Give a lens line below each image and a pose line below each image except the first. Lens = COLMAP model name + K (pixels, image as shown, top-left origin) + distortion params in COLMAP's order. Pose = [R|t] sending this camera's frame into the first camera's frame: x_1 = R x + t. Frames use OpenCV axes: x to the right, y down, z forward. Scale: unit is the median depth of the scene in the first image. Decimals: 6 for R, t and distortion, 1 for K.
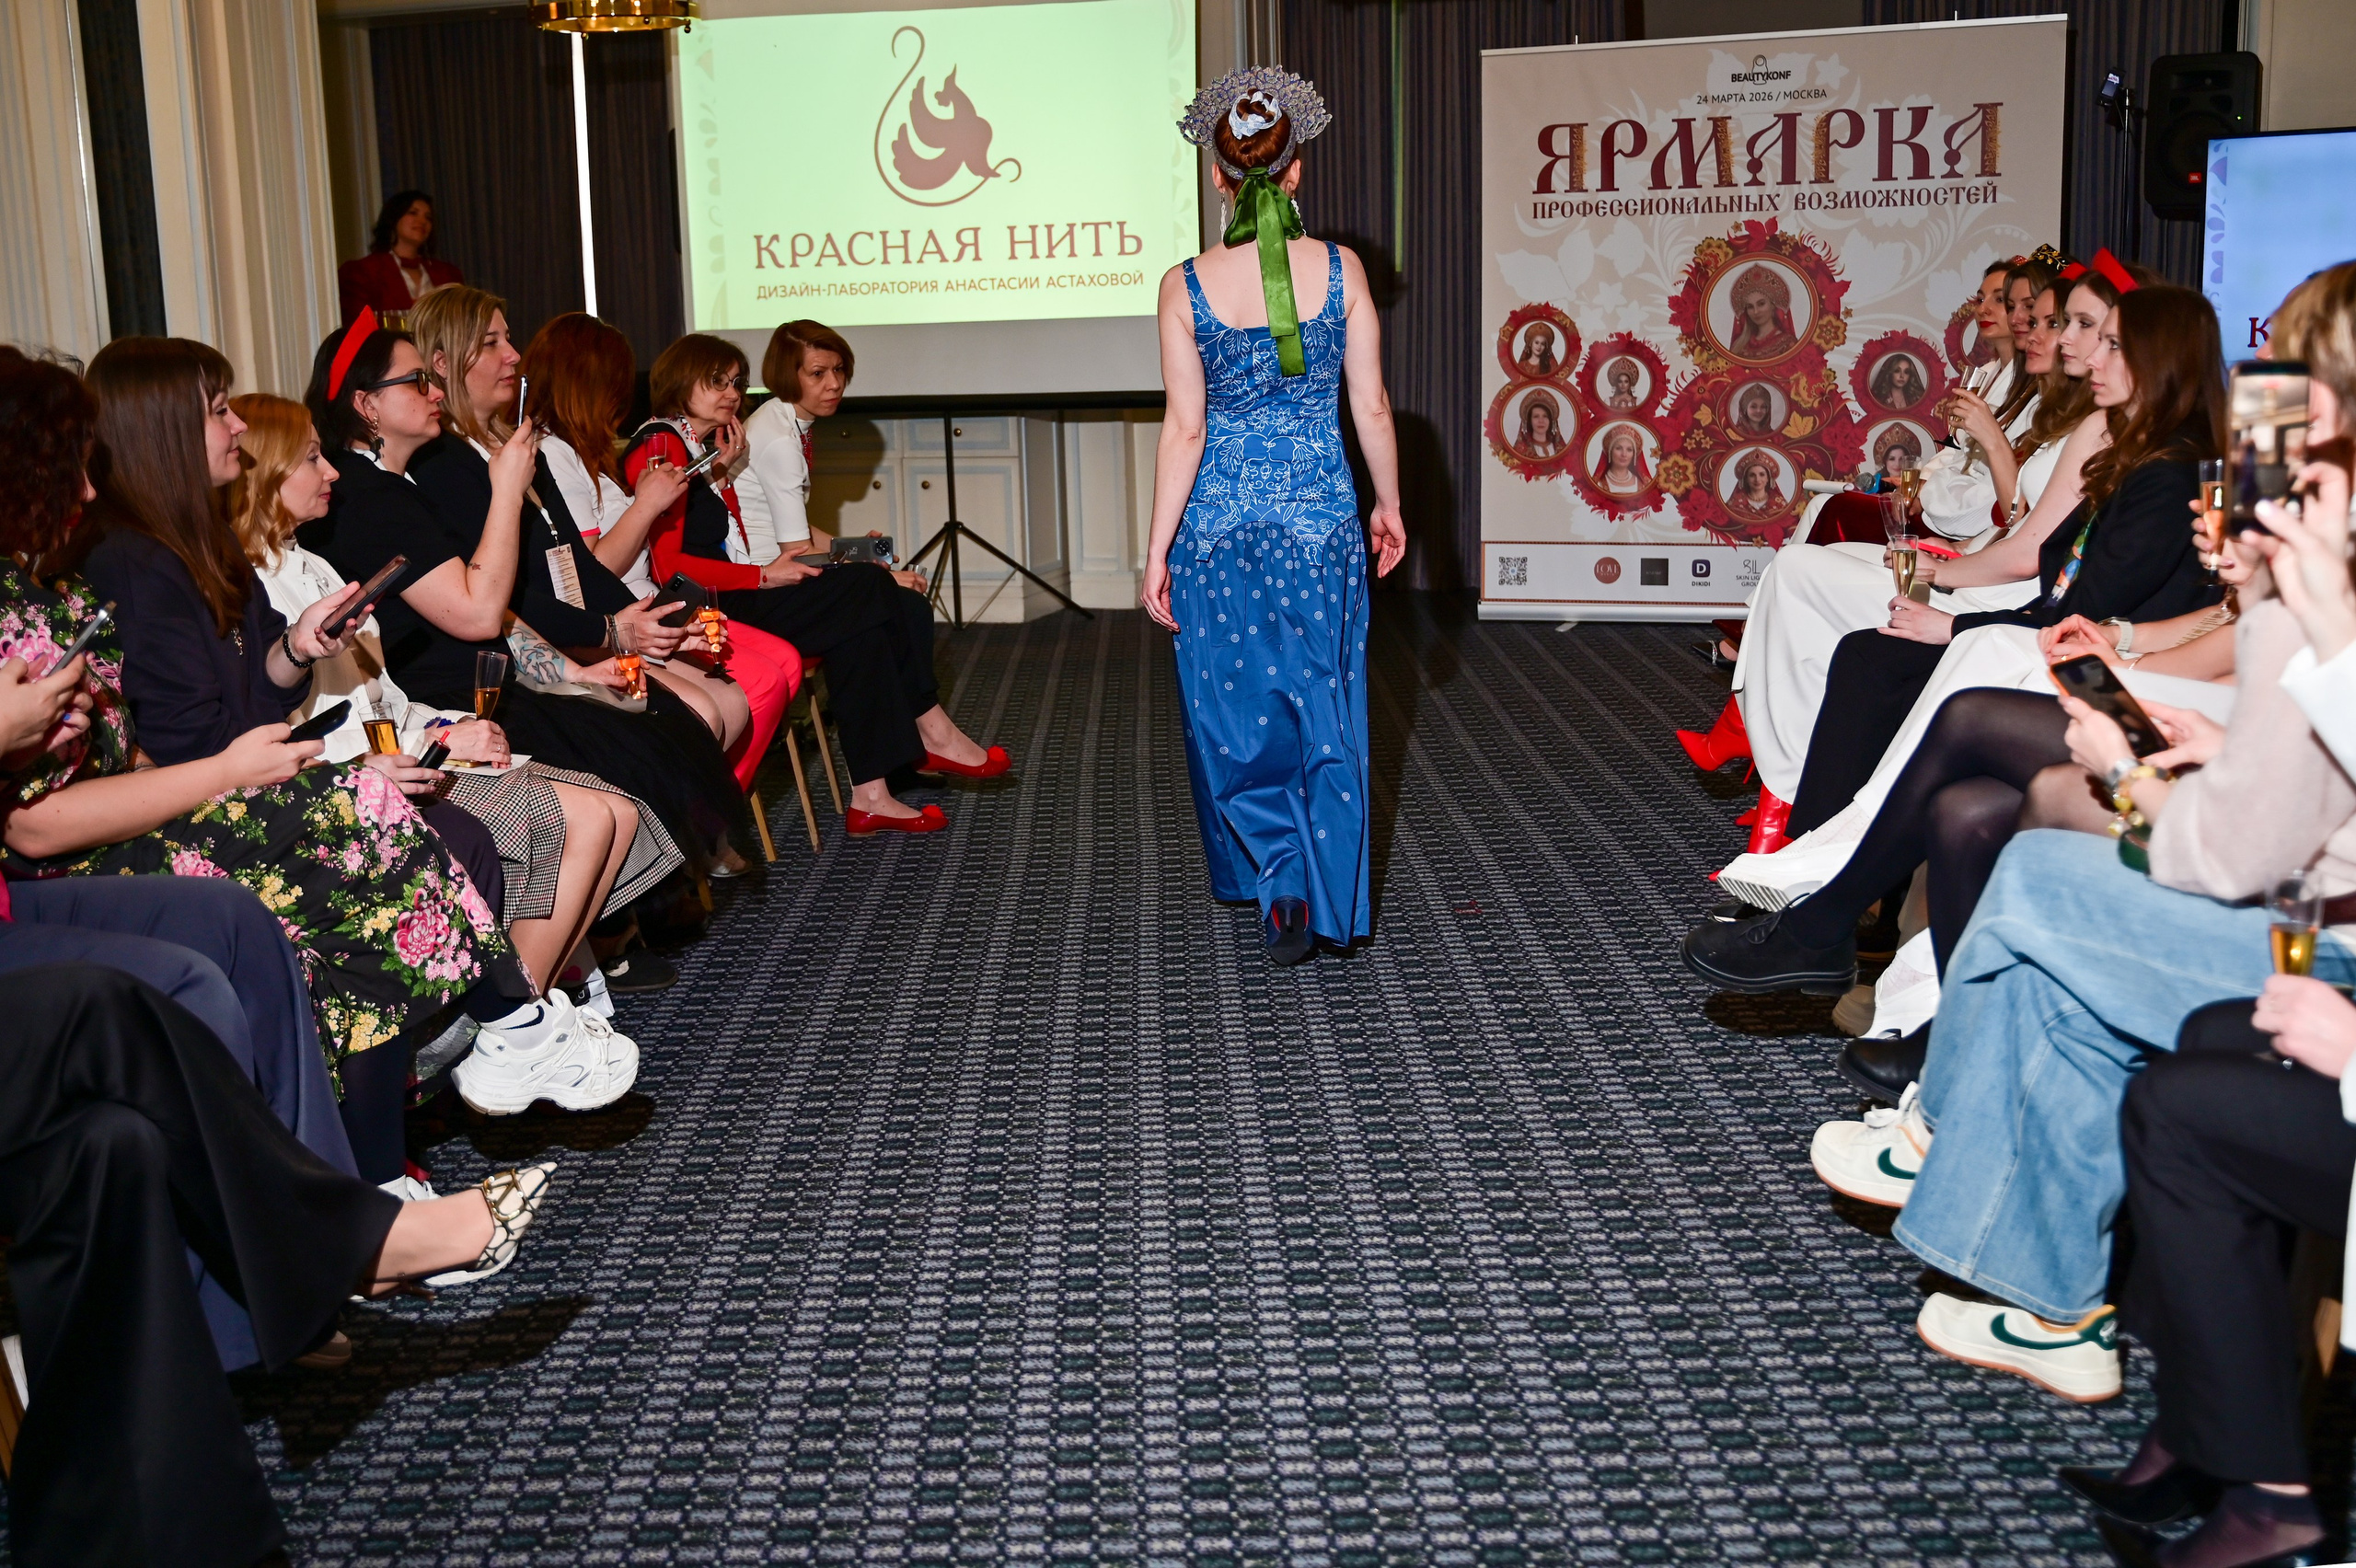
lens RADIAL K [[2564.7, 0, 1156.3], [0, 2564.7, 748.0], [0, 0, 1]] dist [-0.029086, 0.000000]
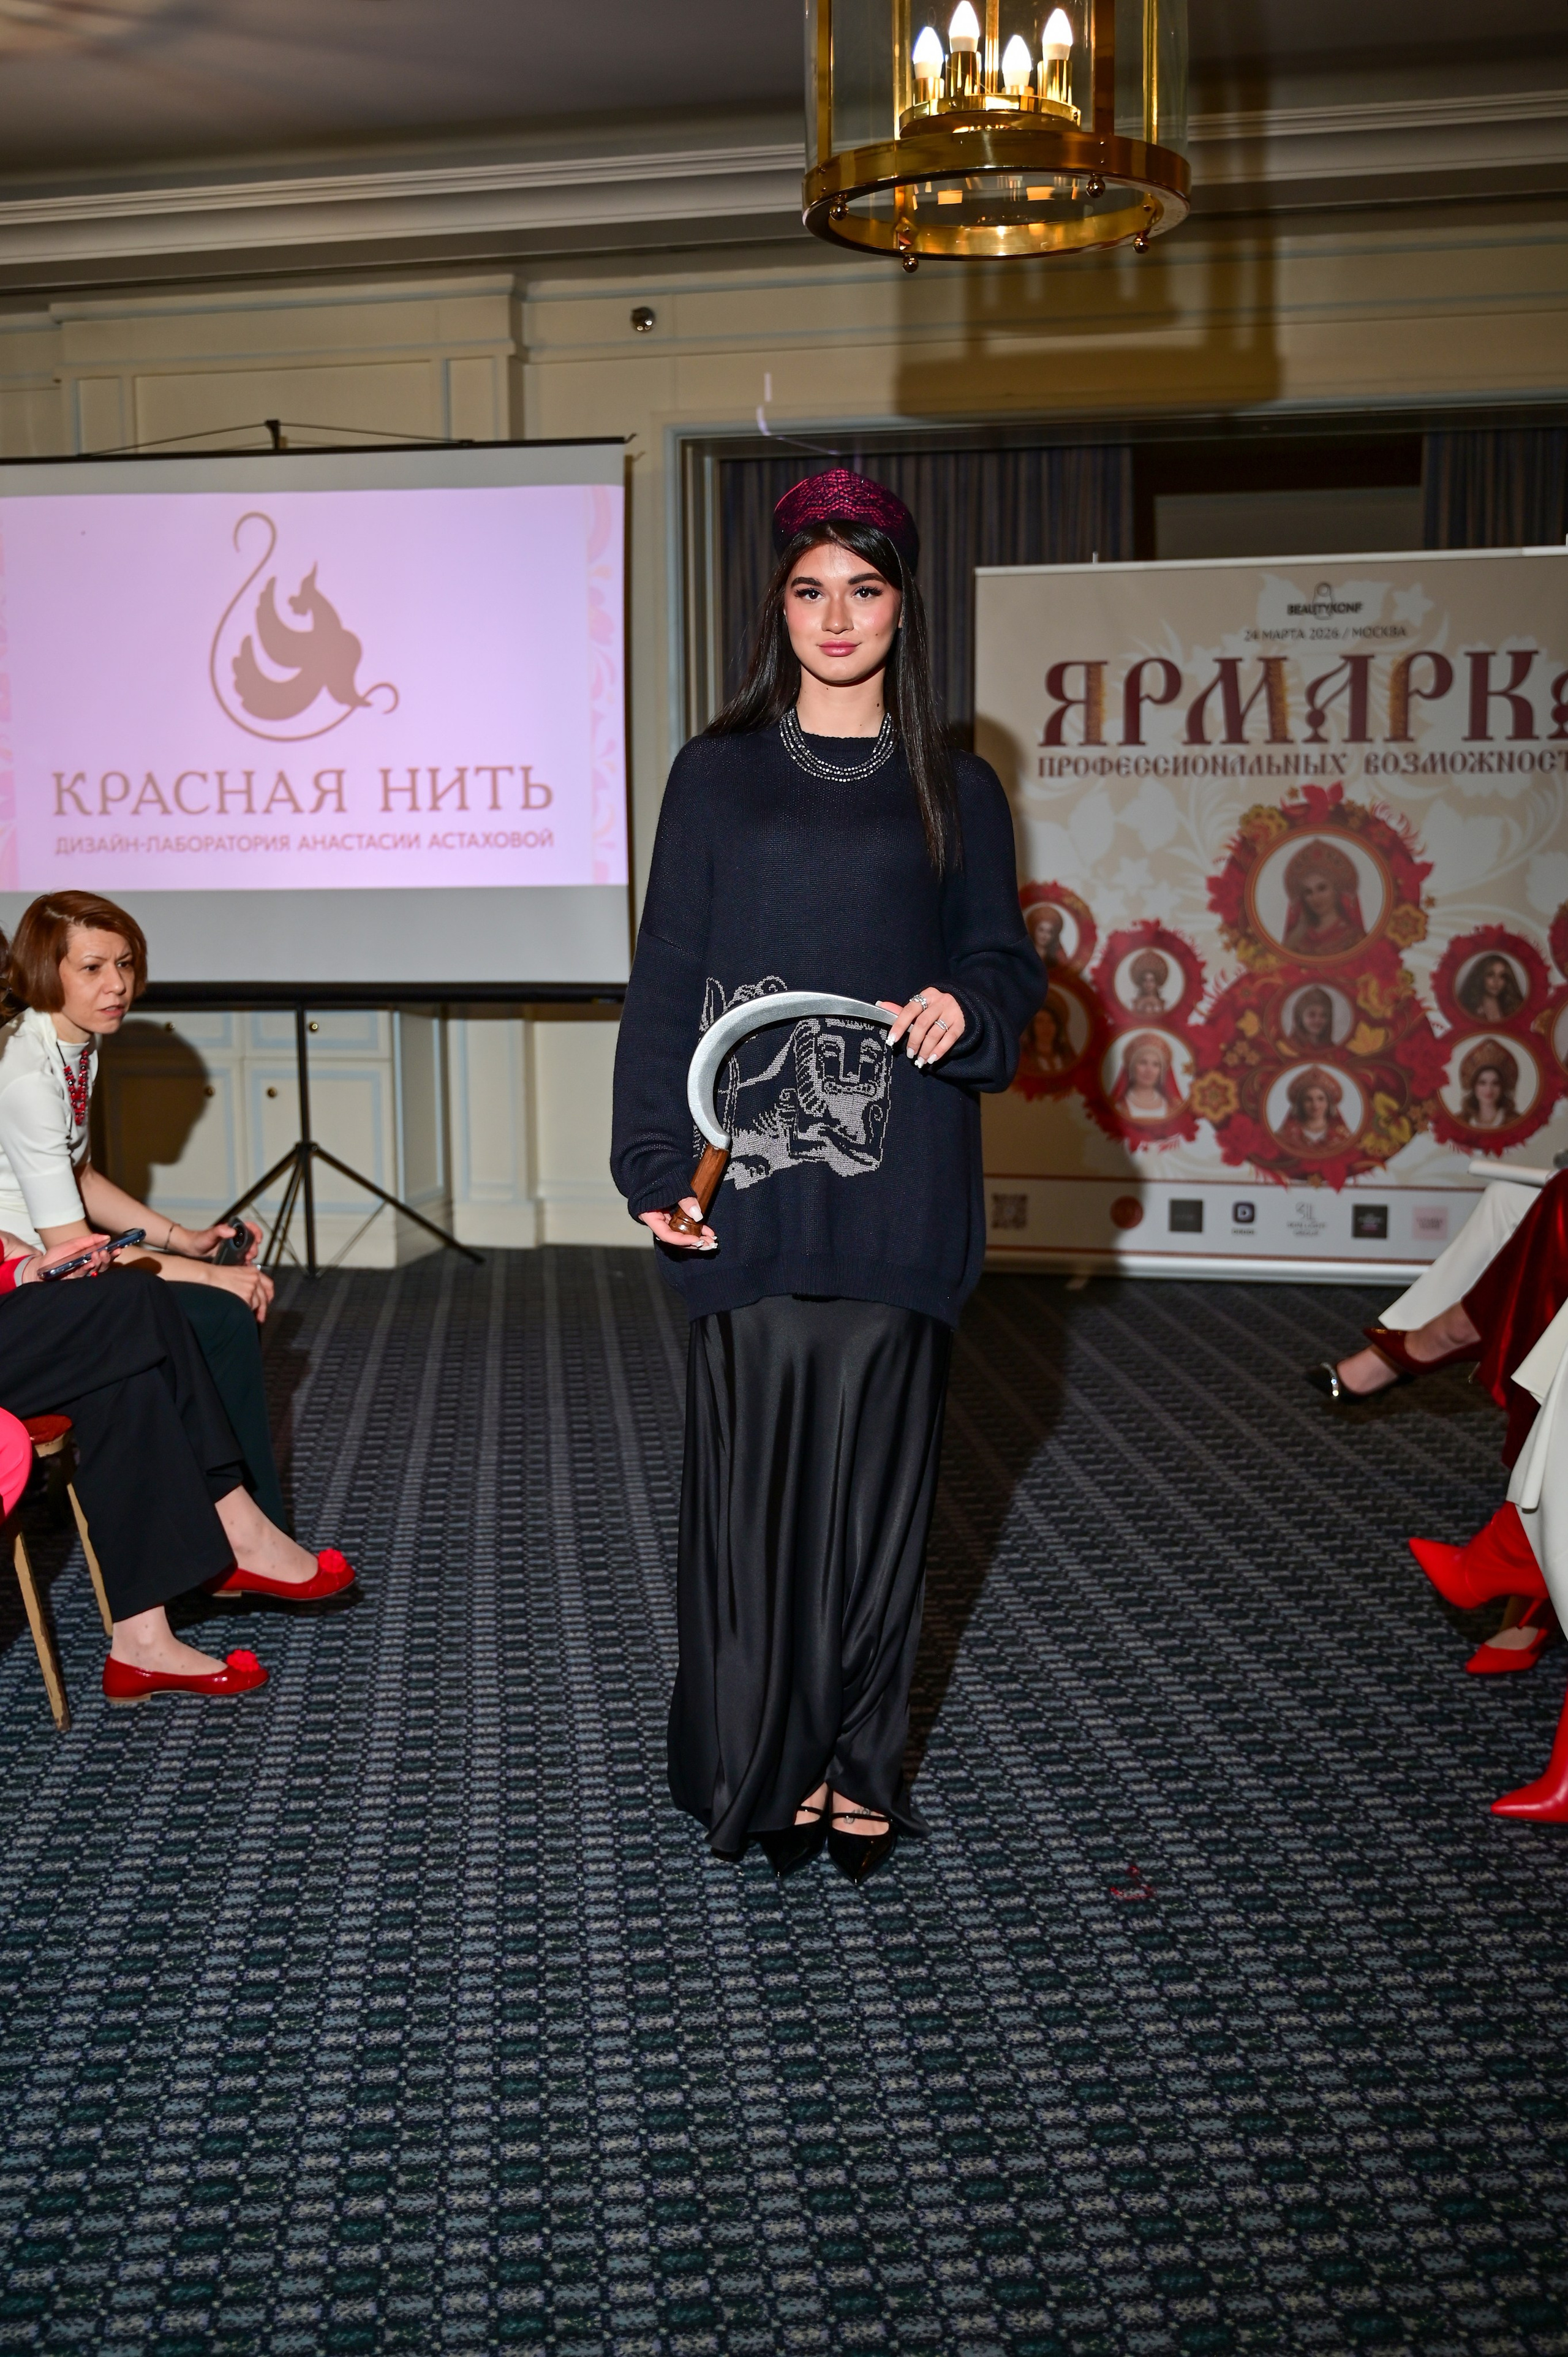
lens RADIAL K [[2565.9, 0, 787.2], [0, 2565.9, 1186.2], [0, 0, 1]] dist [-0.029086, 0.000000]
pose [[0.995059, 0.010778, 0.098704, -0.010143], [-0.006018, 0.998810, -0.048401, -0.039442], [-0.099108, 0.047568, 0.993939, 0.216884]]
